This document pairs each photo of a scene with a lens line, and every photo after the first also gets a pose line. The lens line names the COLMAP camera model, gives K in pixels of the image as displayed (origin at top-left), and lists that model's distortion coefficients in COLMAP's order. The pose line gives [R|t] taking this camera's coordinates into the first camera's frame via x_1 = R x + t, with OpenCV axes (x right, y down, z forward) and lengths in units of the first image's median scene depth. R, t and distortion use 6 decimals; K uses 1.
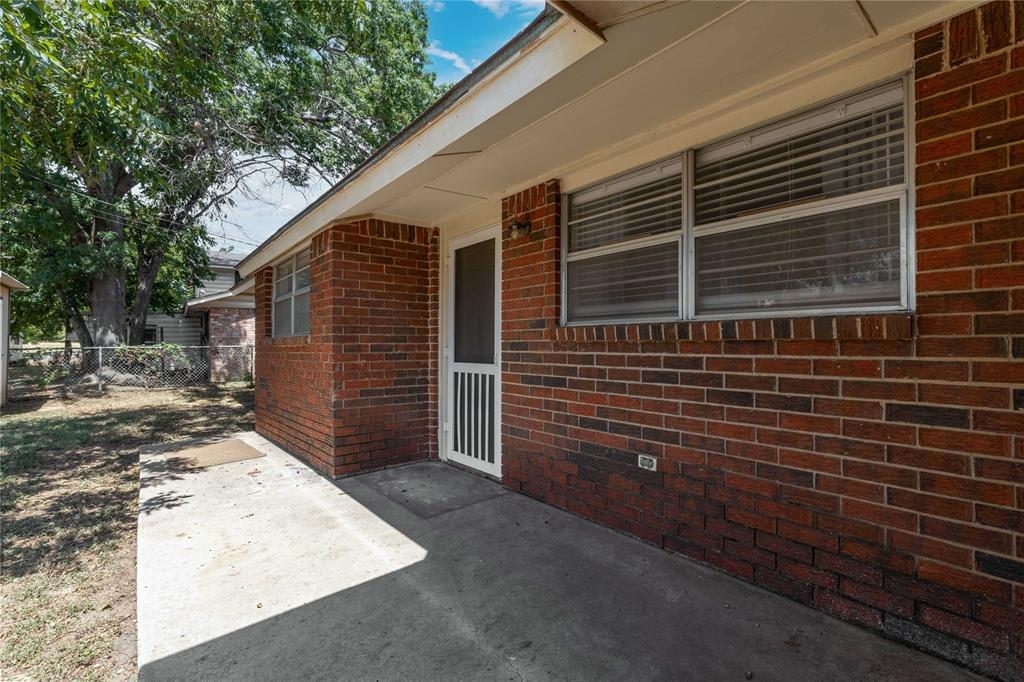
lens RADIAL K [[446.9, 0, 512.0], [0, 446.9, 341.0], [0, 0, 1]] dist [-0.000396, 0.000037]
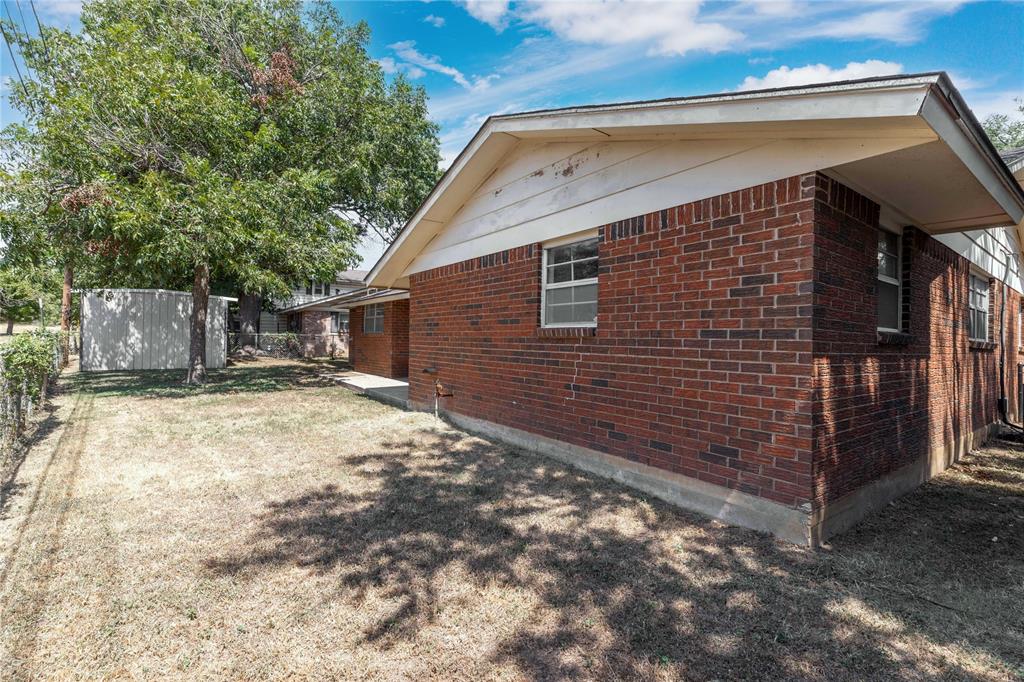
lens RADIAL K [[446.9, 0, 512.0], [0, 446.9, 341.0], [0, 0, 1]] dist [-0.000396, 0.000037]
pose [[0.997483, 0.028683, -0.064845, 0.189345], [-0.028023, 0.999546, 0.011066, -0.005337], [0.065133, -0.009221, 0.997834, -0.606991]]
